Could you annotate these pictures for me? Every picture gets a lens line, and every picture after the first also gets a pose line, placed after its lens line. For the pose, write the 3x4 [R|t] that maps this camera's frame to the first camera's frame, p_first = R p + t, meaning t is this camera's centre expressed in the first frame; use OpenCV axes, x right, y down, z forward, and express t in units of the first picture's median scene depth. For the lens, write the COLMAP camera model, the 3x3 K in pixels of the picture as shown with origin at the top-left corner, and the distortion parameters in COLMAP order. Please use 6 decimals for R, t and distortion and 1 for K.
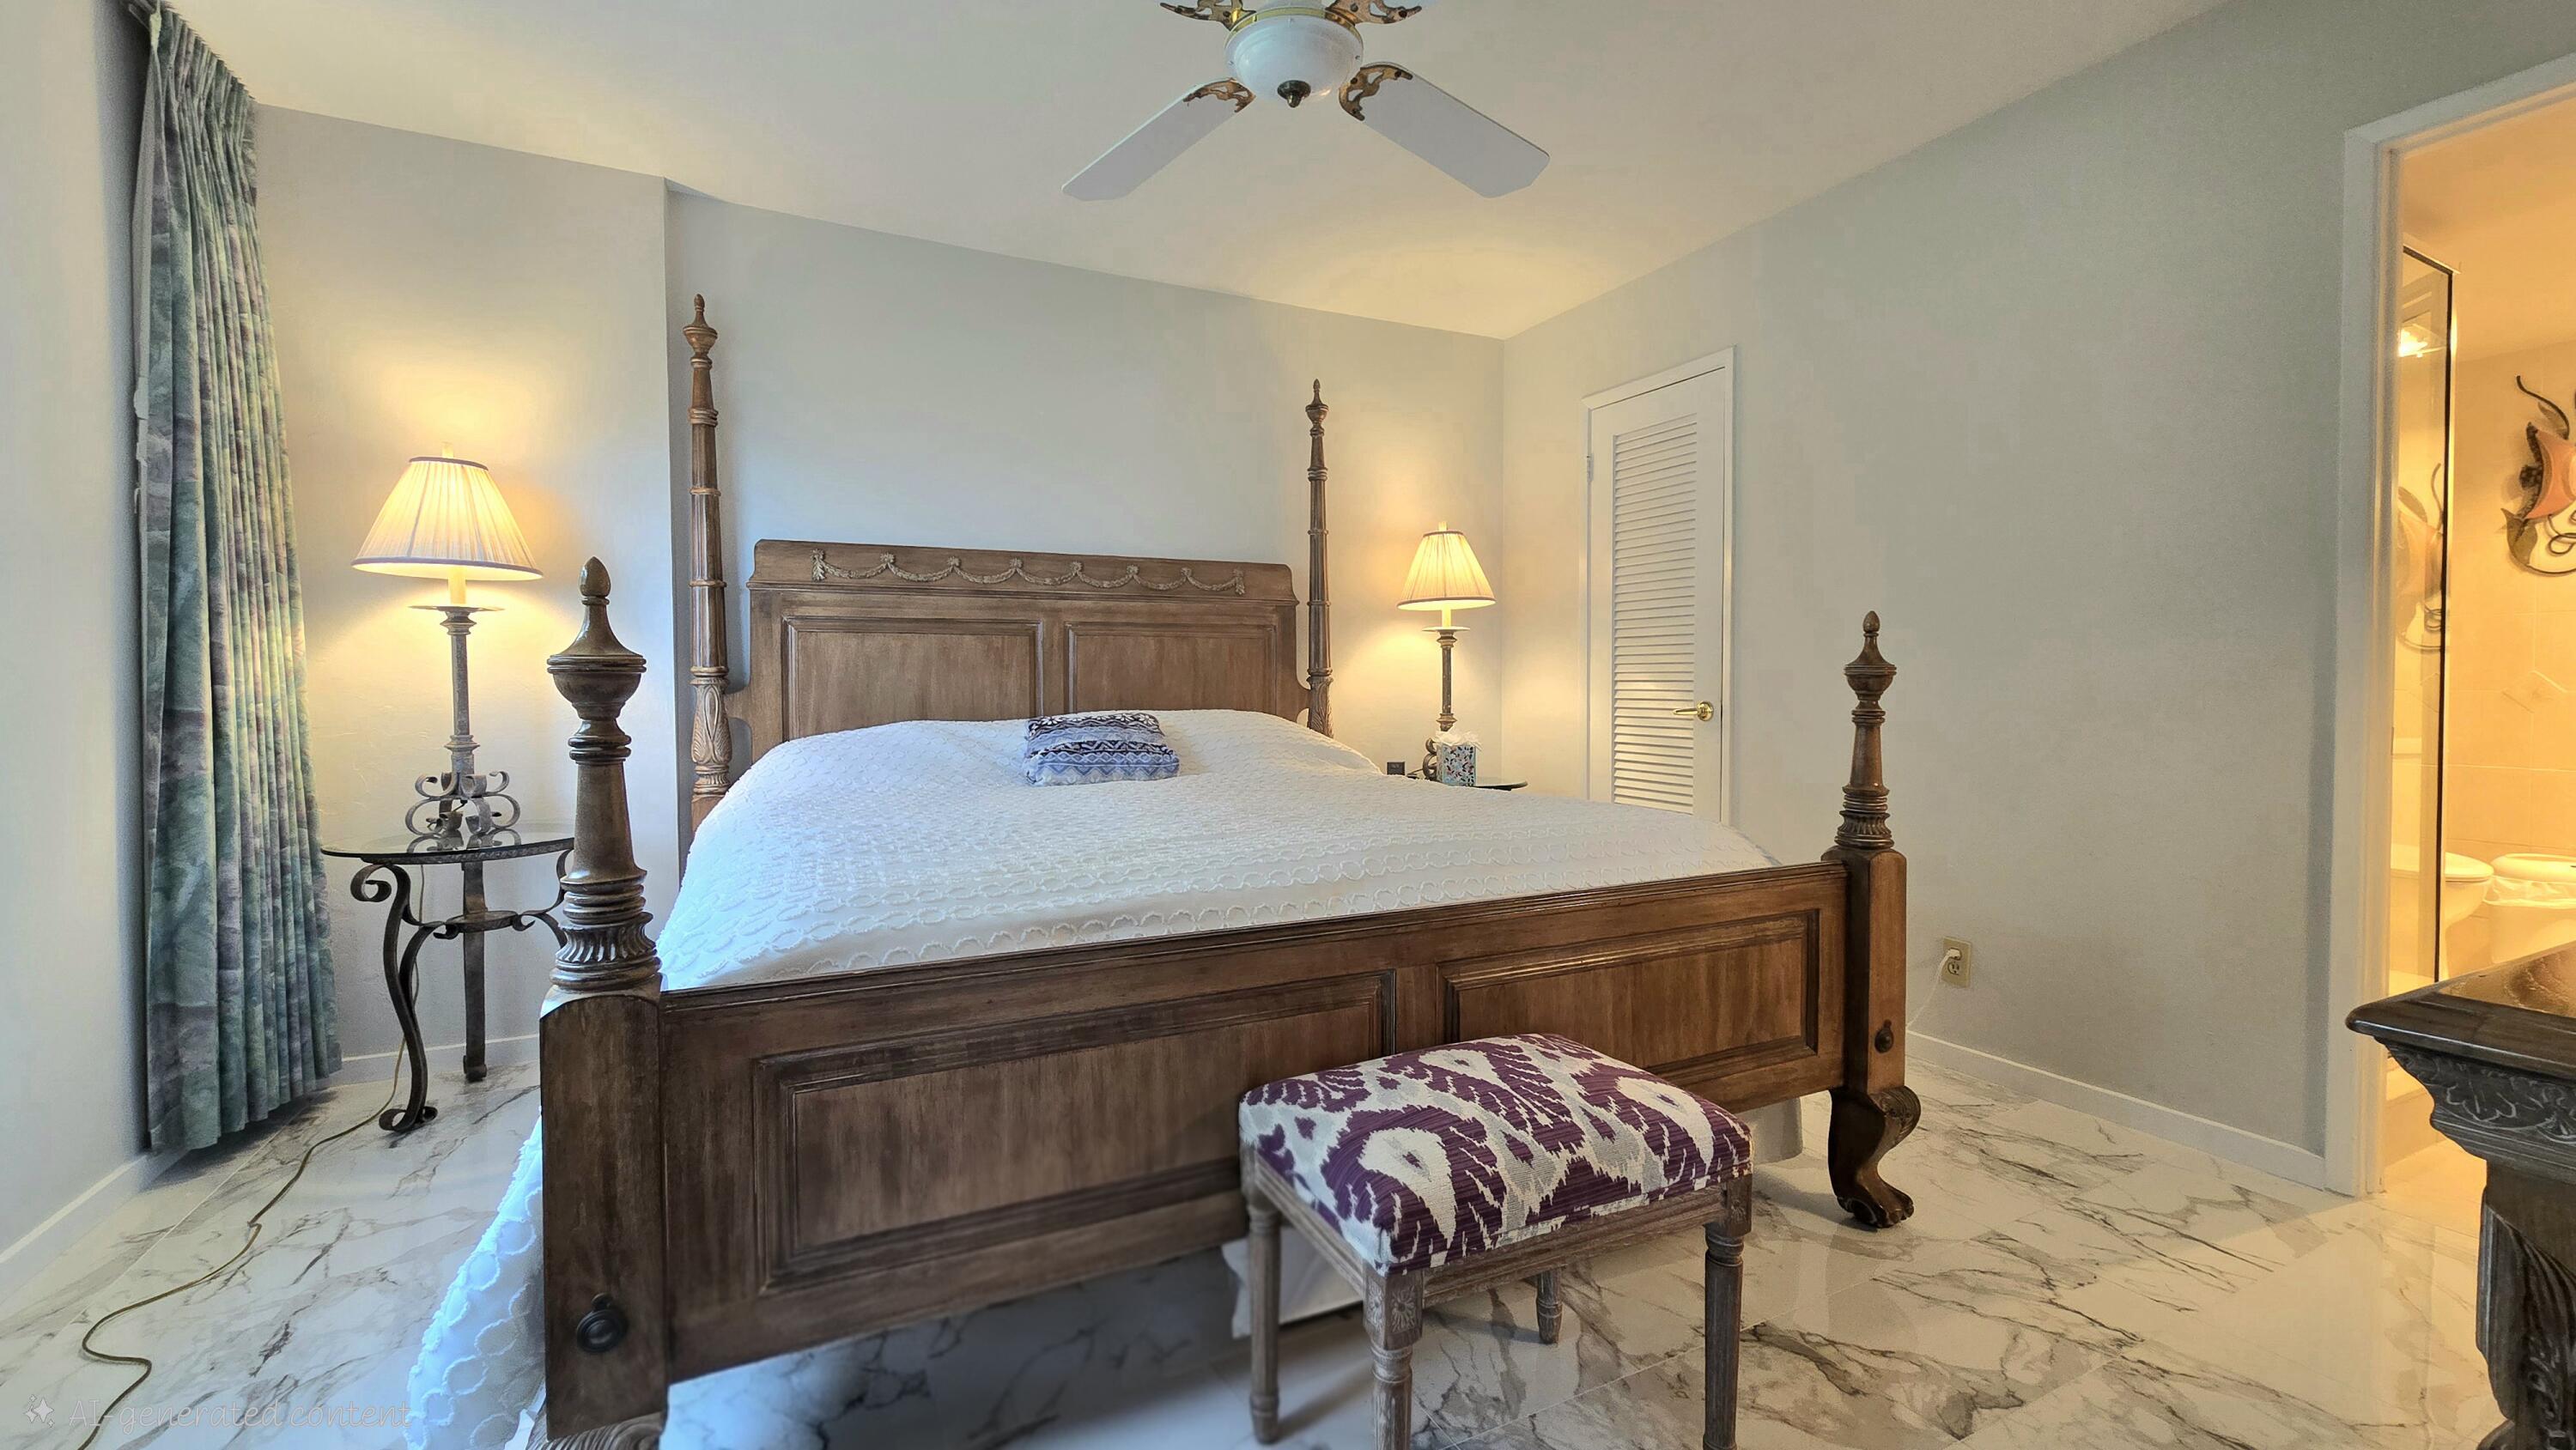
lens RADIAL K [[1054.6, 0, 1280.4], [0, 1054.6, 716.0], [0, 0, 1]] dist [-0.002477, -0.000097]
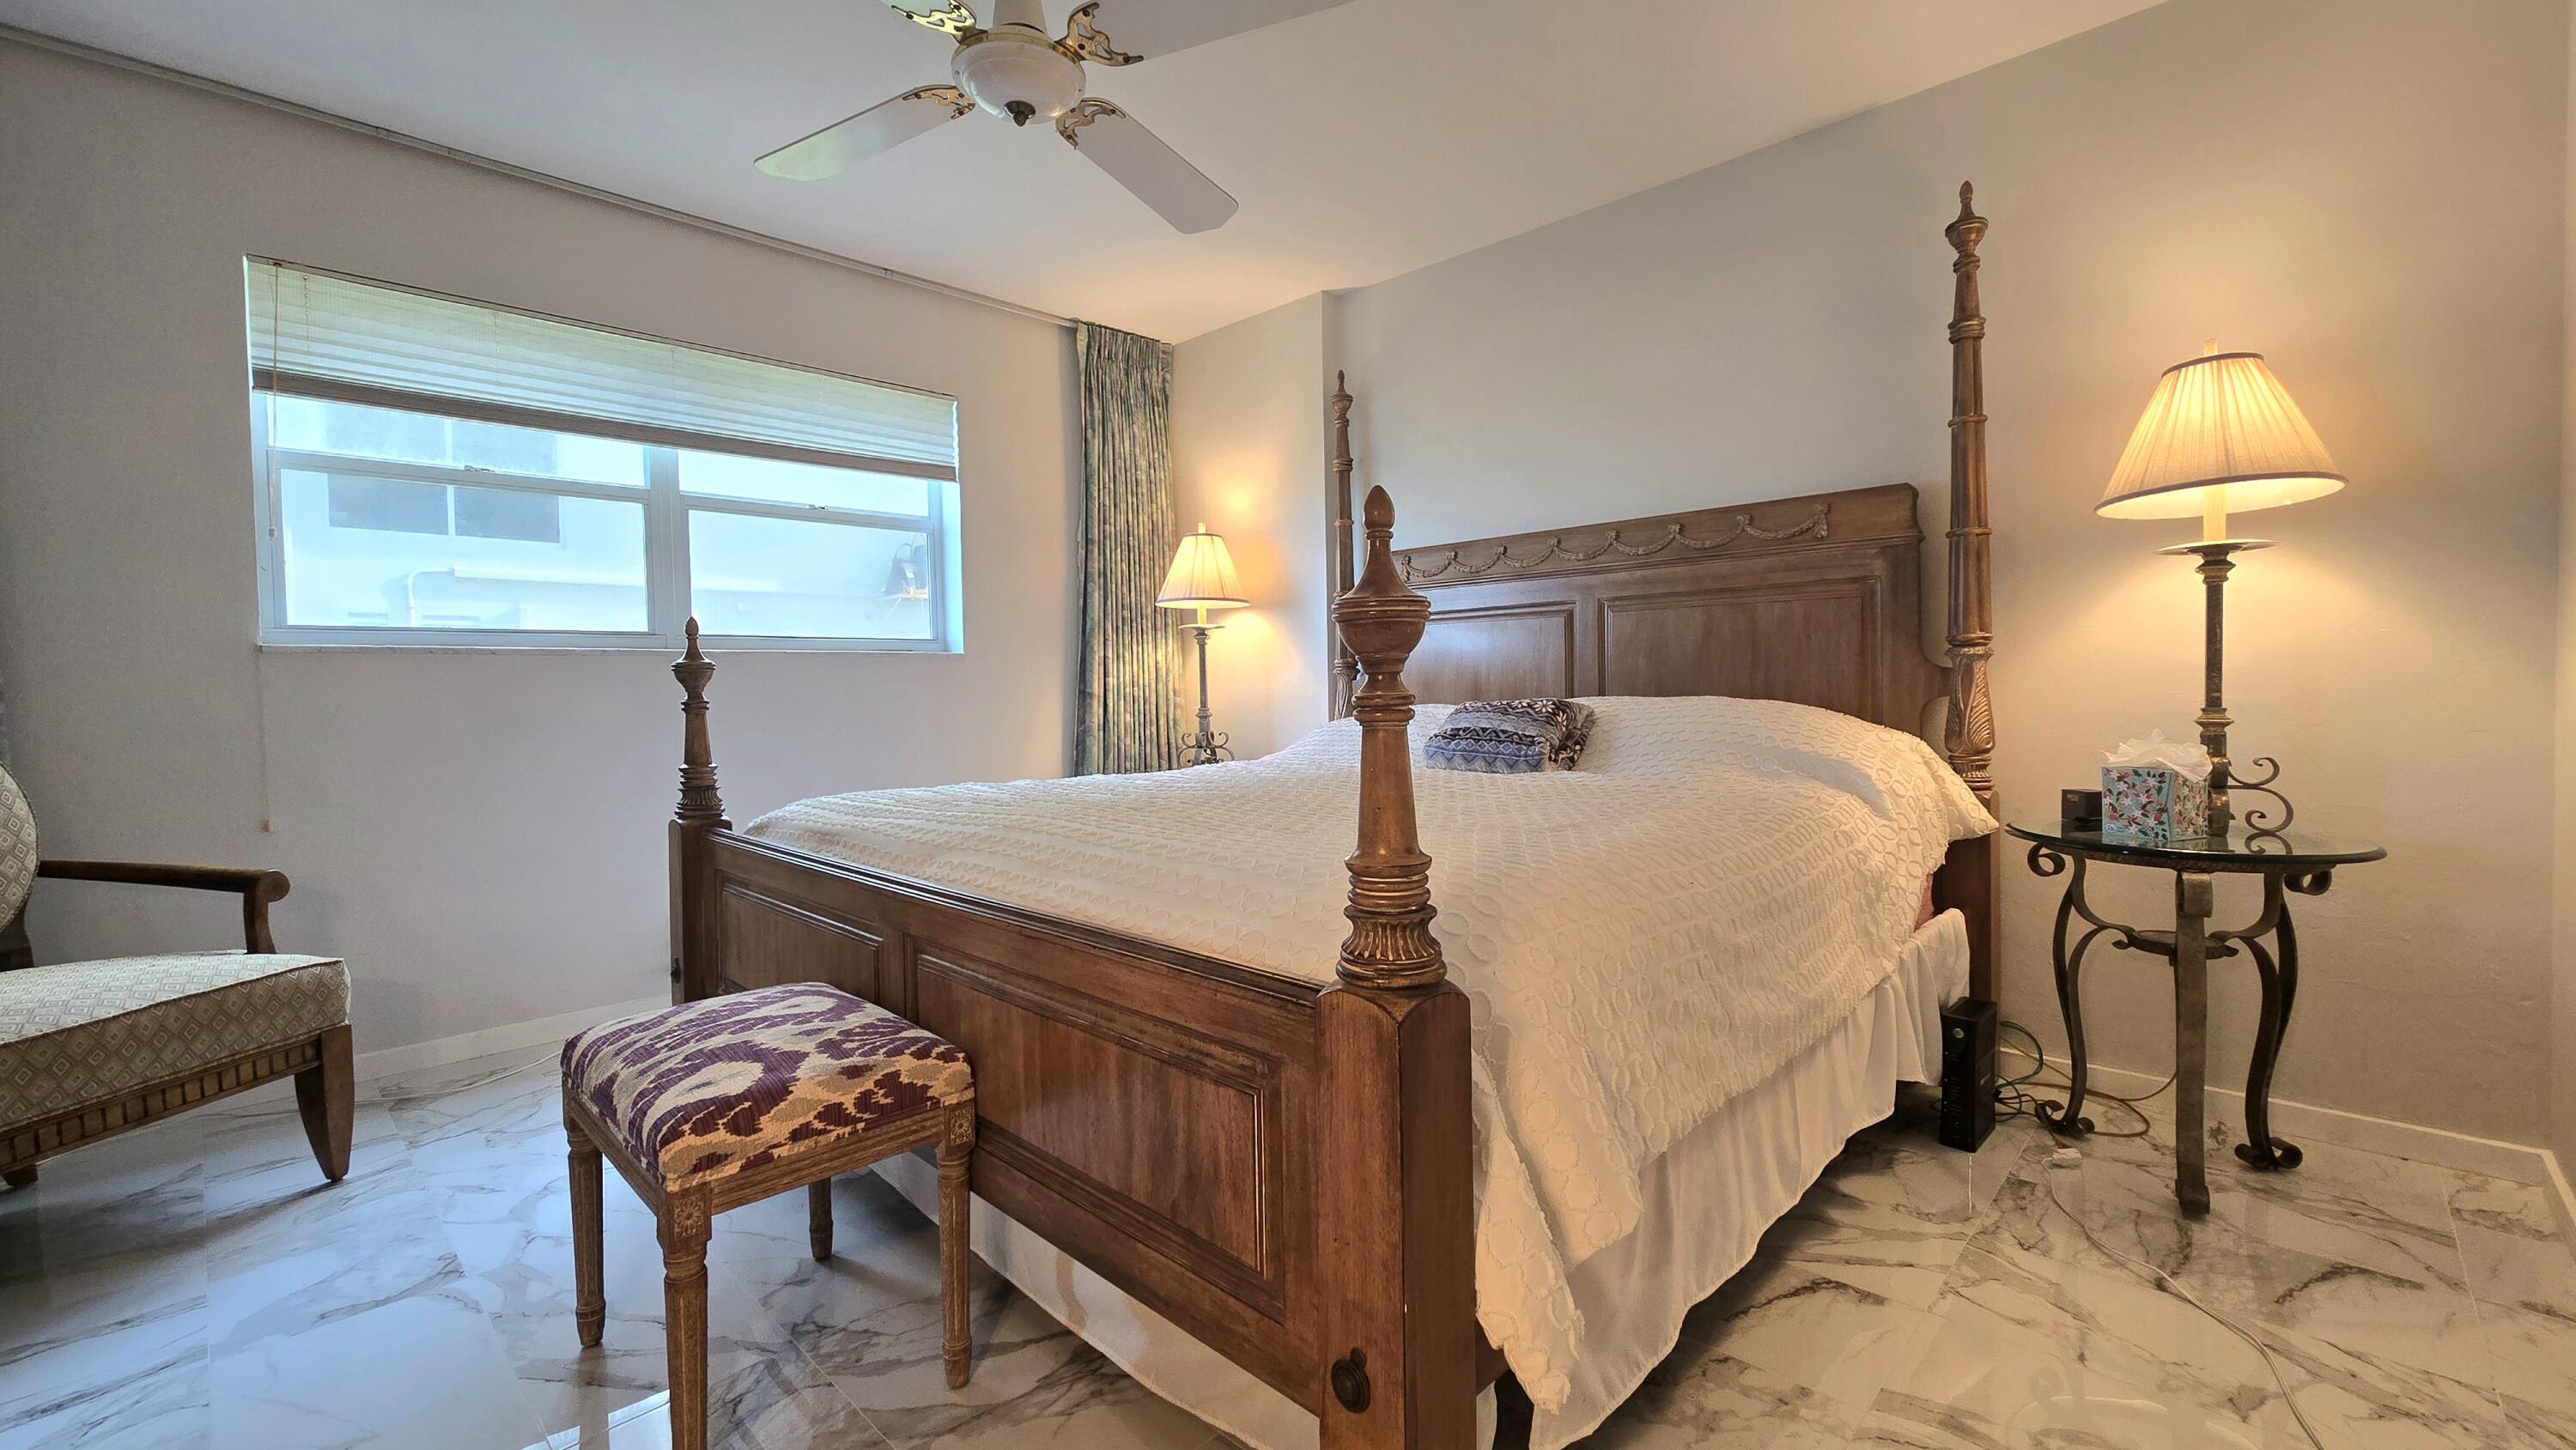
lens RADIAL K [[1033.9, 0, 1290.1], [0, 1033.9, 716.1], [0, 0, 1]] dist [0.012915, -0.000011]
pose [[0.345683, 0.026321, -0.937982, 0.632712], [-0.013828, 0.999641, 0.022955, -0.005230], [0.938249, 0.005035, 0.345923, 0.510016]]
